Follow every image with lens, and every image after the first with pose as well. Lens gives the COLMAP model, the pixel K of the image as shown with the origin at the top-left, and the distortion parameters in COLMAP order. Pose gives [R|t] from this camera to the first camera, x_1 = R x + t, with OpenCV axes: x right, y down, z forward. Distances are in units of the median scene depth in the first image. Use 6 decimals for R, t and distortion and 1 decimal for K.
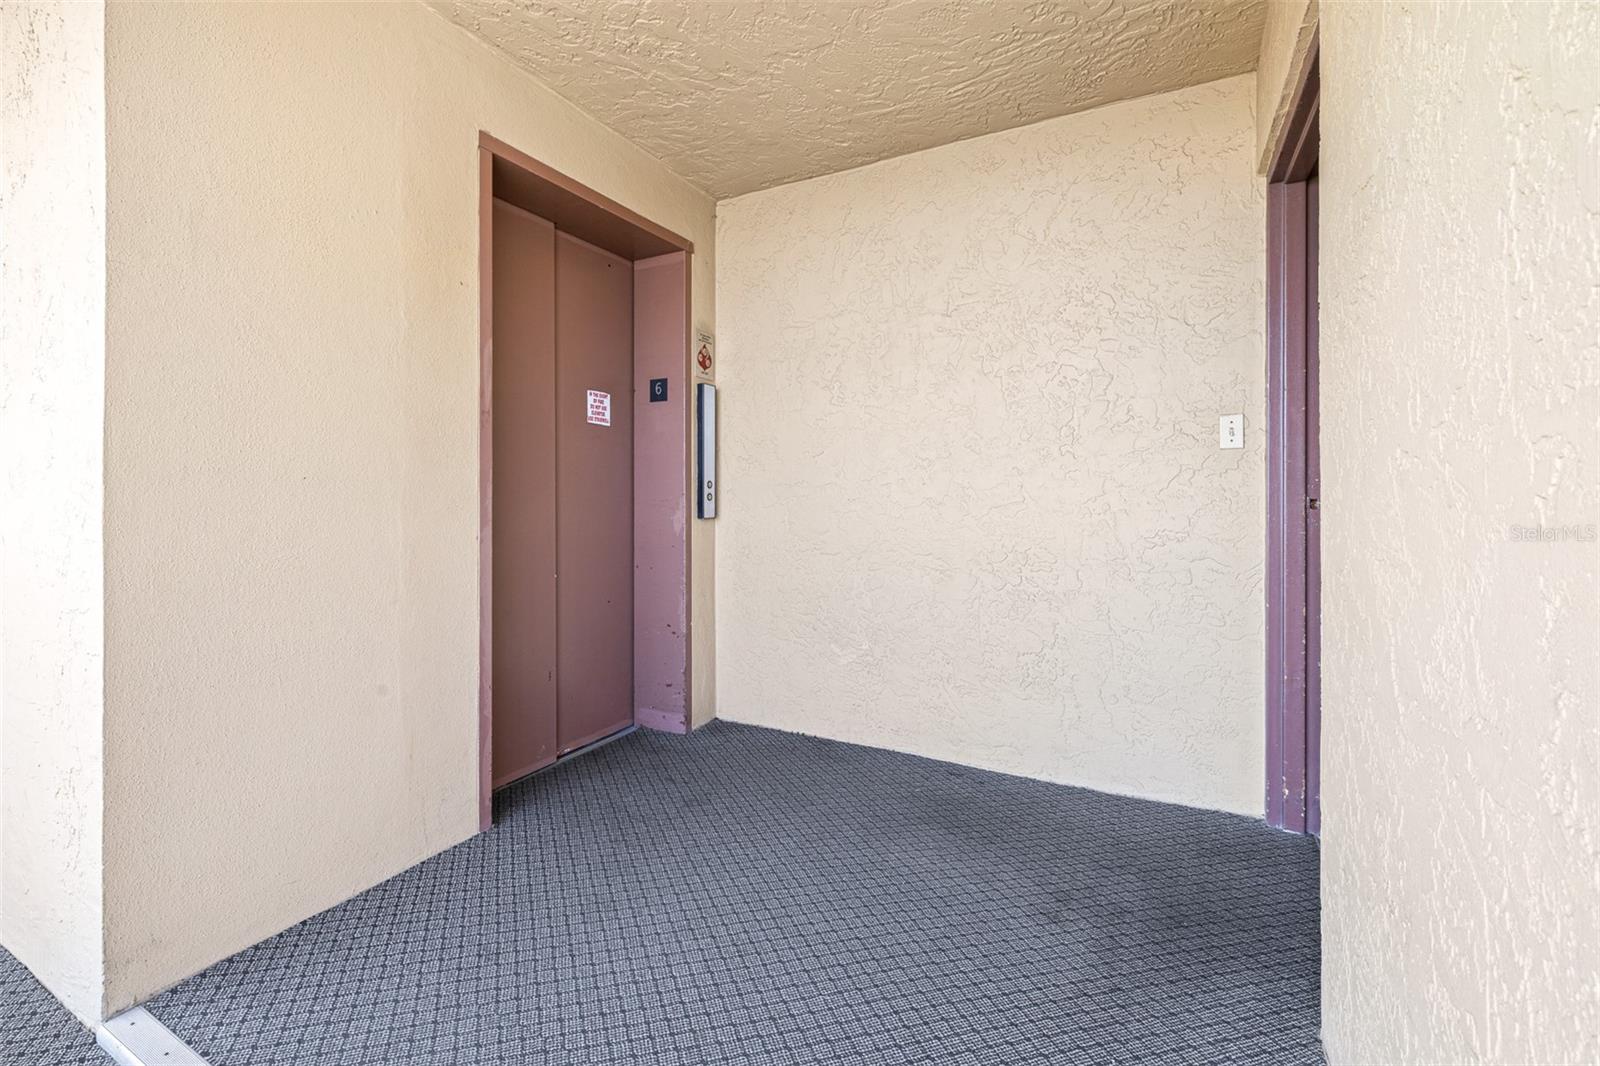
lens RADIAL K [[697.1, 0, 798.7], [0, 697.1, 494.8], [0, 0, 1]] dist [0.000203, -0.000039]
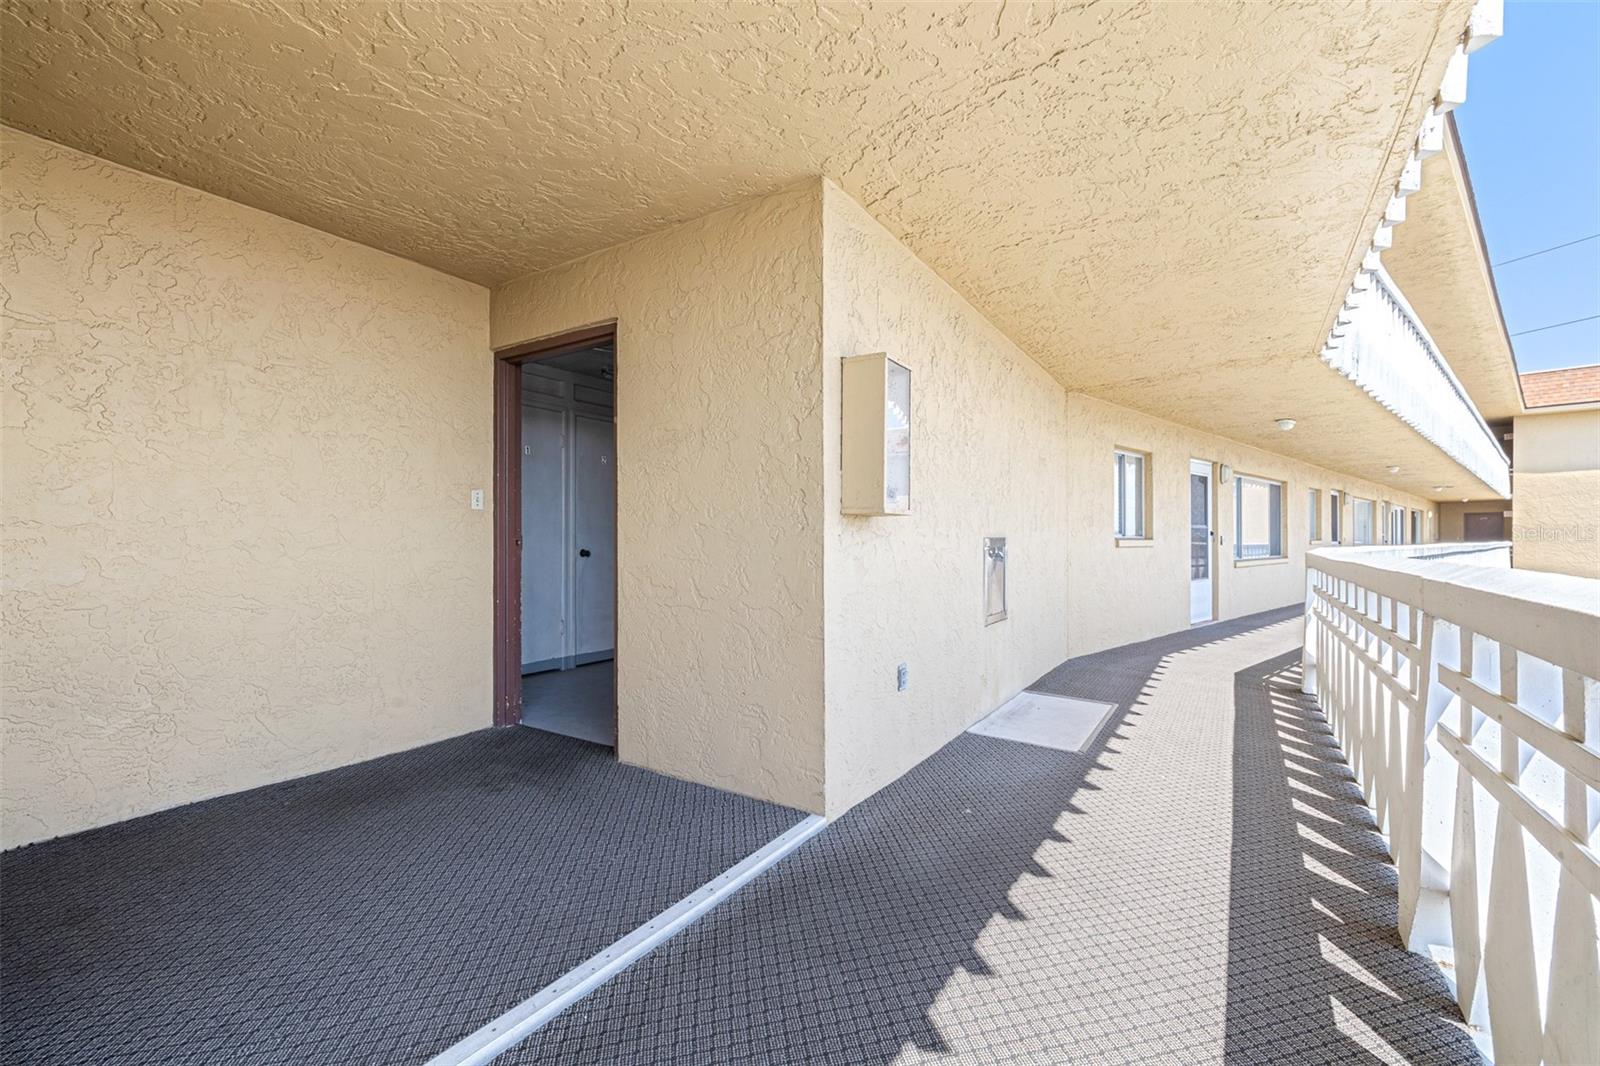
lens RADIAL K [[687.2, 0, 801.2], [0, 687.2, 537.7], [0, 0, 1]] dist [0.000807, -0.000183]
pose [[0.078987, -0.000308, 0.996876, -0.808443], [-0.001188, 0.999999, 0.000403, -0.001558], [-0.996875, -0.001217, 0.078986, 0.092782]]
